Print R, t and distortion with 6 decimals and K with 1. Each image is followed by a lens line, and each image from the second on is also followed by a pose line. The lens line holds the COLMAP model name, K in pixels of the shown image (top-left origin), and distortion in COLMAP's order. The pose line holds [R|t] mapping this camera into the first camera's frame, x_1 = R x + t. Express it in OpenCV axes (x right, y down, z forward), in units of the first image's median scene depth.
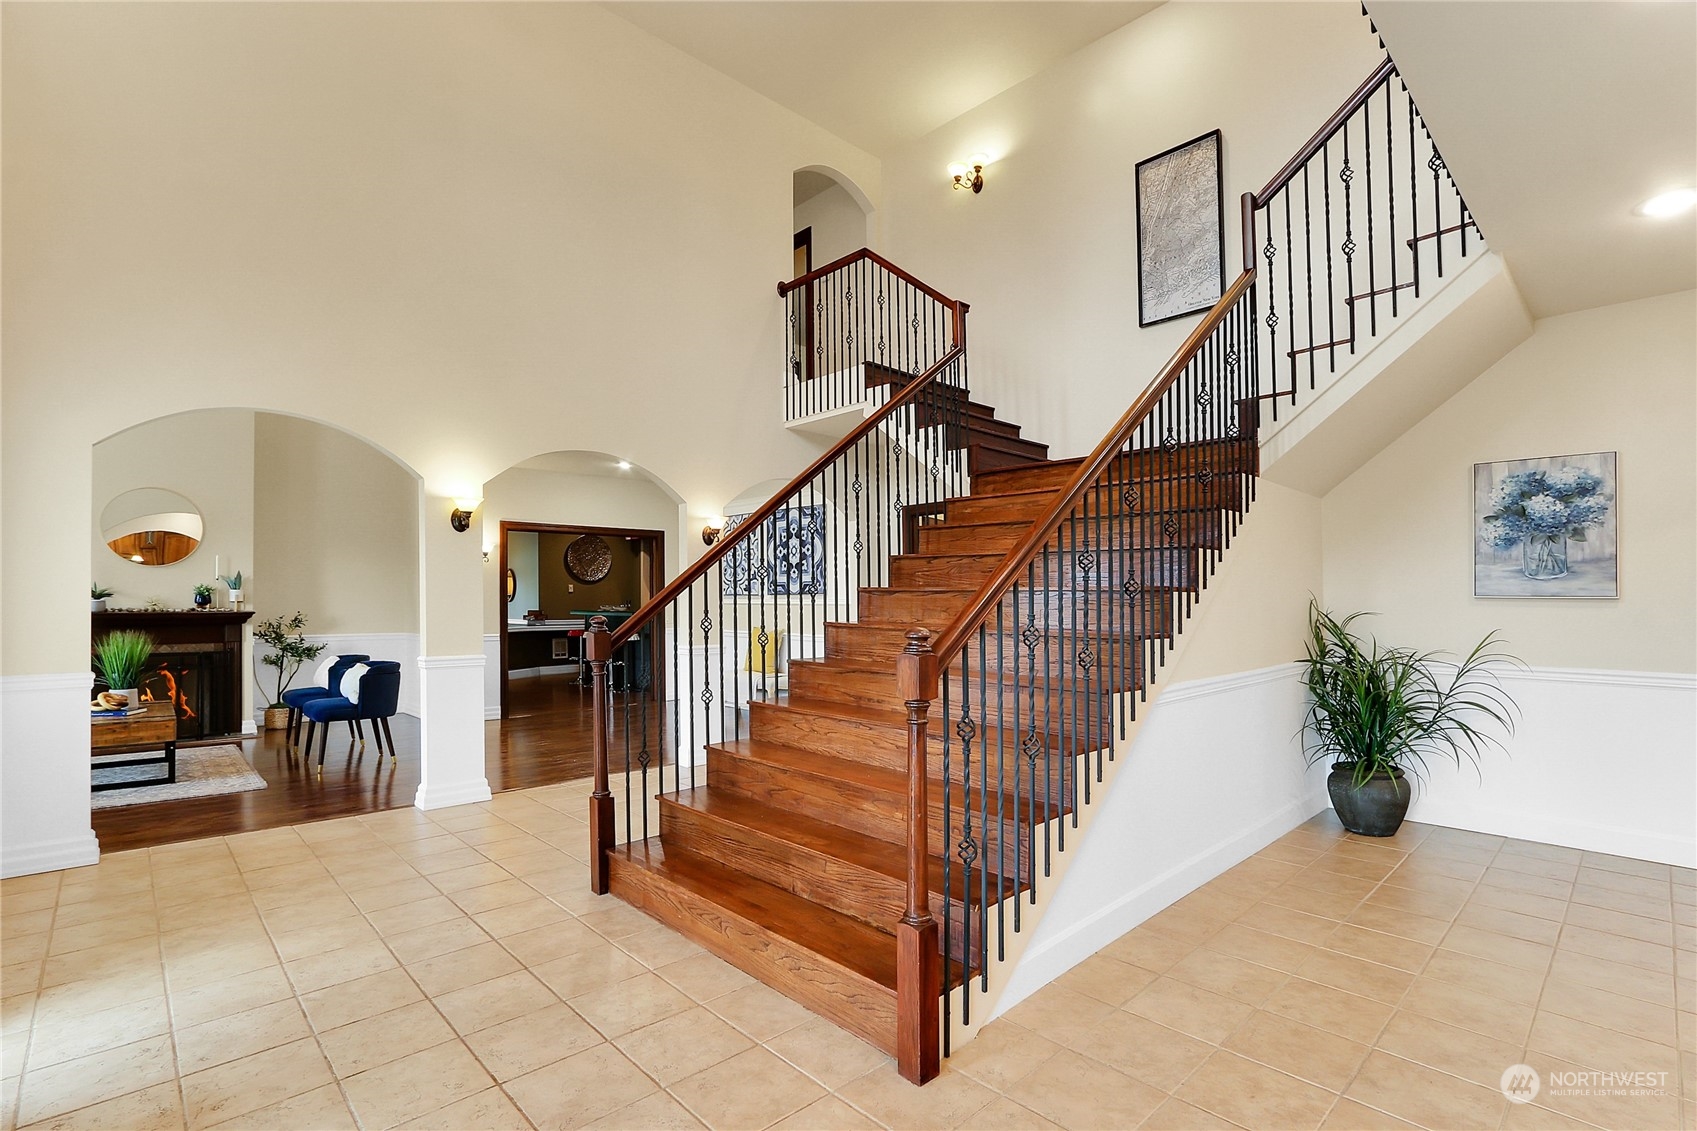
lens RADIAL K [[799.1, 0, 846.1], [0, 799.1, 586.1], [0, 0, 1]] dist [-0.041918, 0.021351]
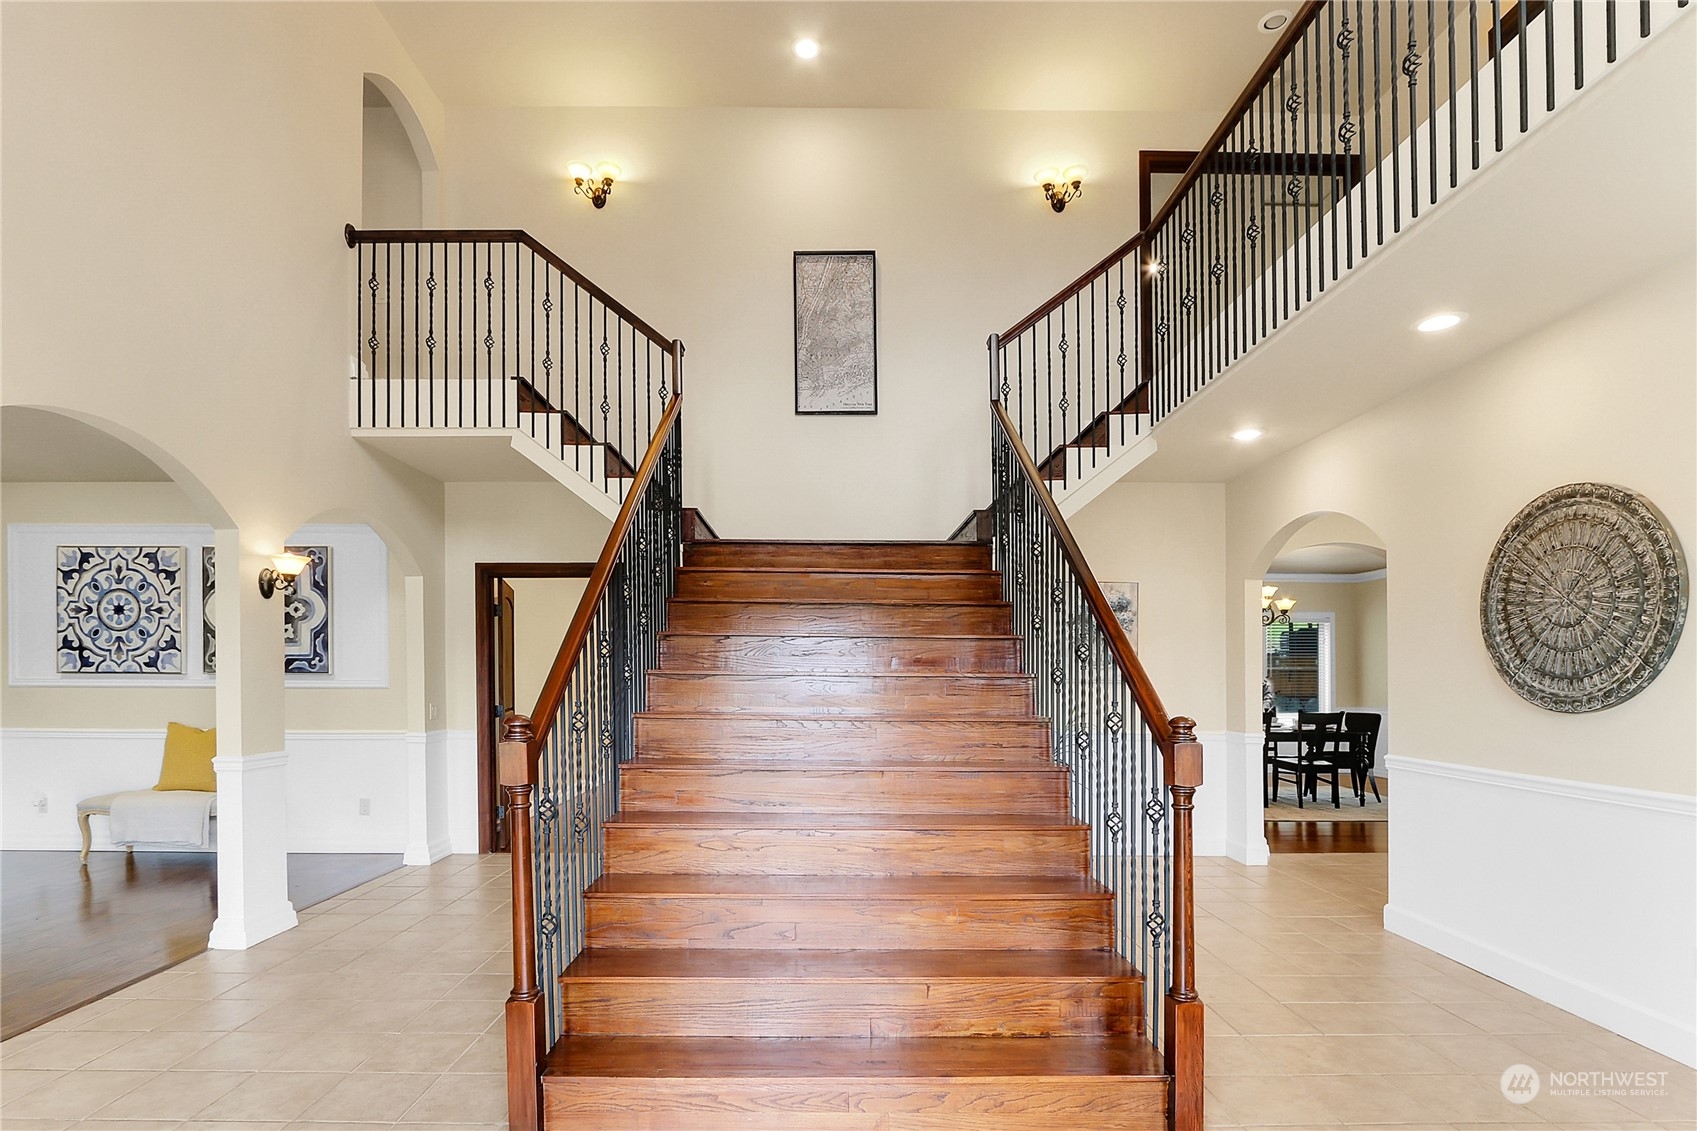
lens RADIAL K [[845.0, 0, 841.9], [0, 845.0, 676.5], [0, 0, 1]] dist [-0.022692, 0.000551]
pose [[0.679134, 0.003492, 0.734006, -0.323979], [-0.011380, 0.999919, 0.005771, 0.001388], [-0.733926, -0.012272, 0.679118, 0.187805]]
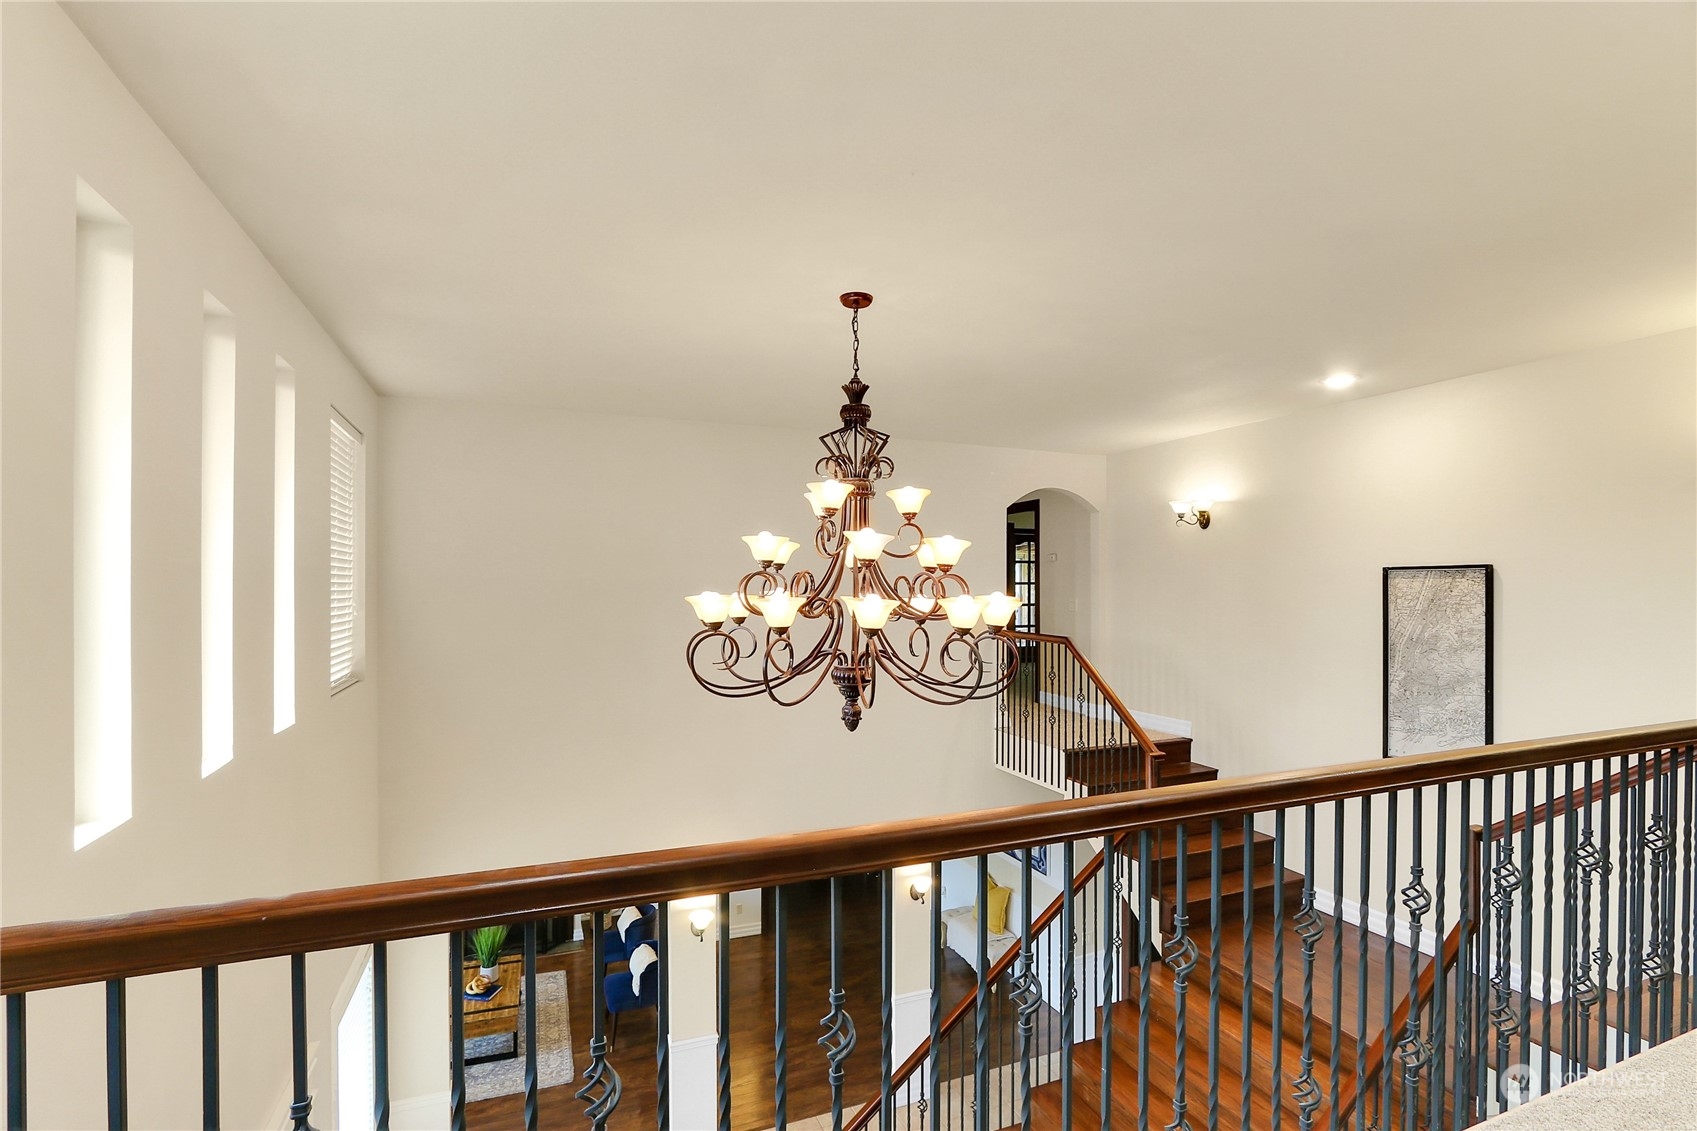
lens RADIAL K [[789.9, 0, 839.8], [0, 789.9, 578.9], [0, 0, 1]] dist [-0.016076, -0.000241]
pose [[0.927987, 0.006227, -0.372561, 0.114769], [-0.001988, 0.999929, 0.011759, -0.456309], [0.372608, -0.010172, 0.927933, -0.019833]]
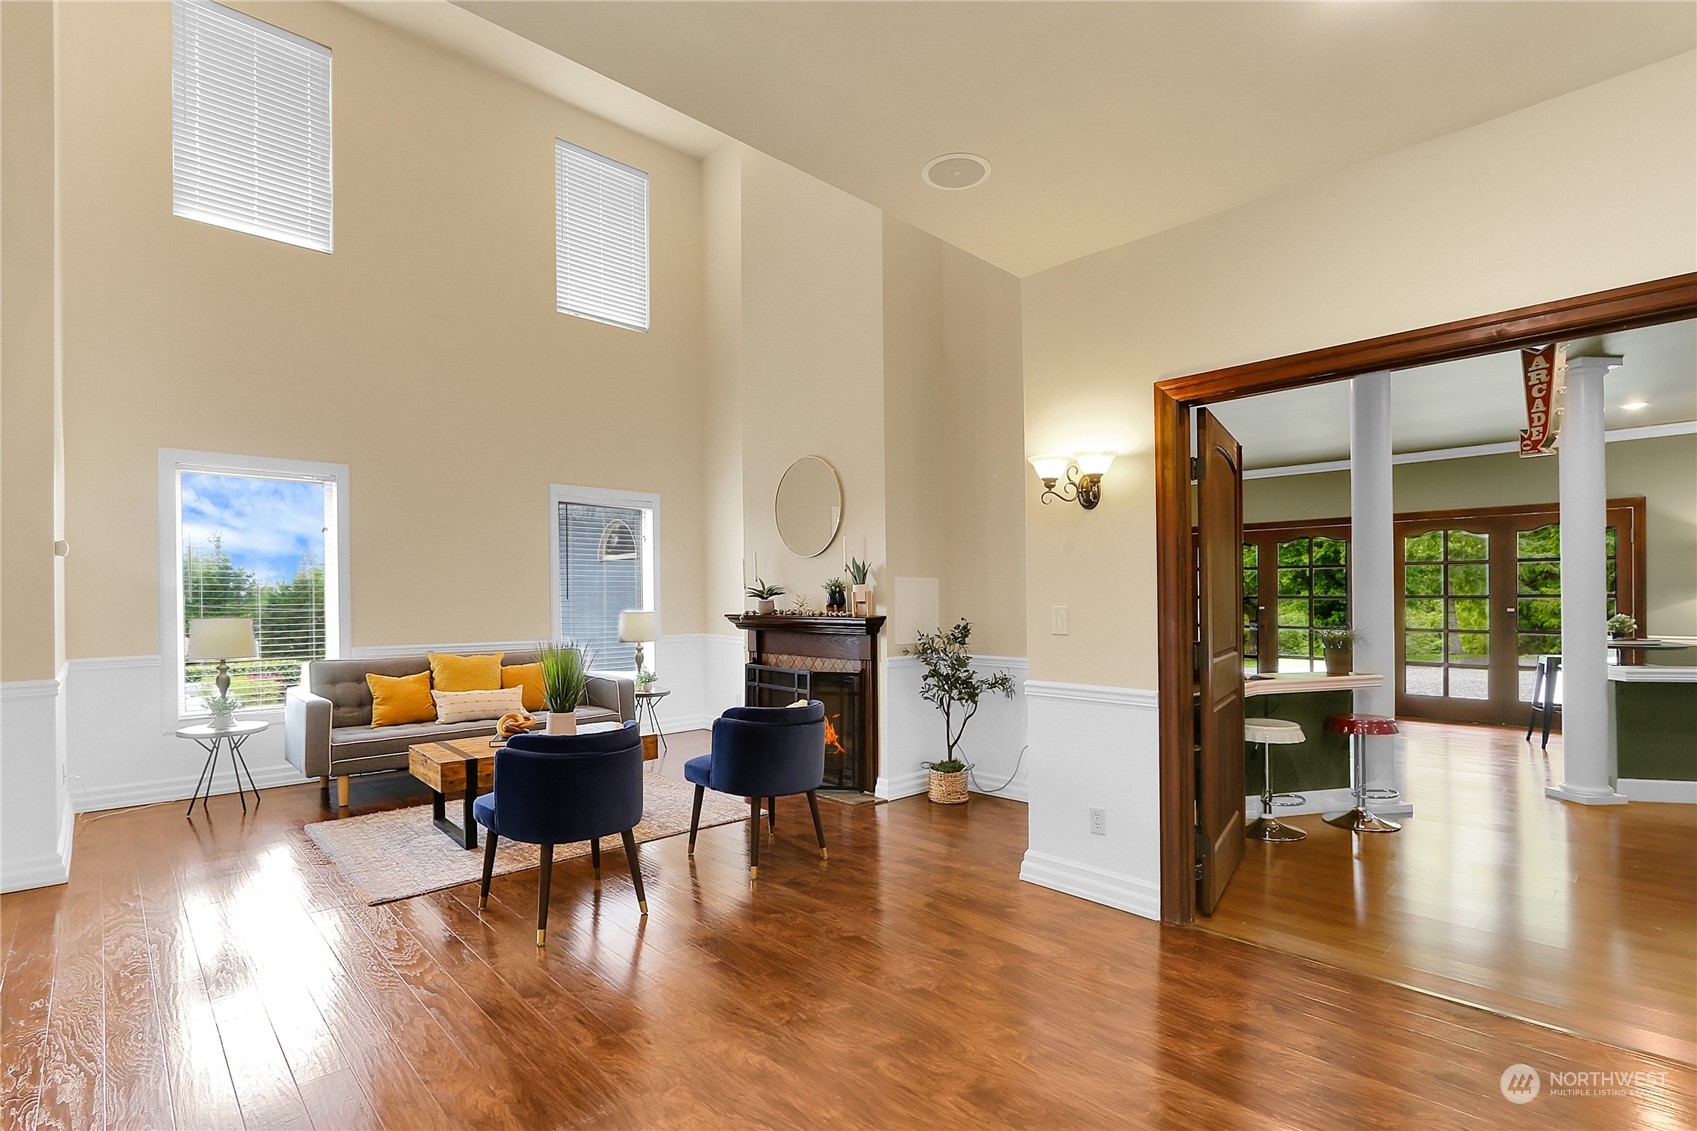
lens RADIAL K [[797.5, 0, 846.5], [0, 797.5, 596.4], [0, 0, 1]] dist [-0.045173, -0.000205]
pose [[0.003540, 0.001872, -0.999992, -0.086610], [0.018770, 0.999822, 0.001939, 0.014123], [0.999818, -0.018776, 0.003504, 1.077053]]
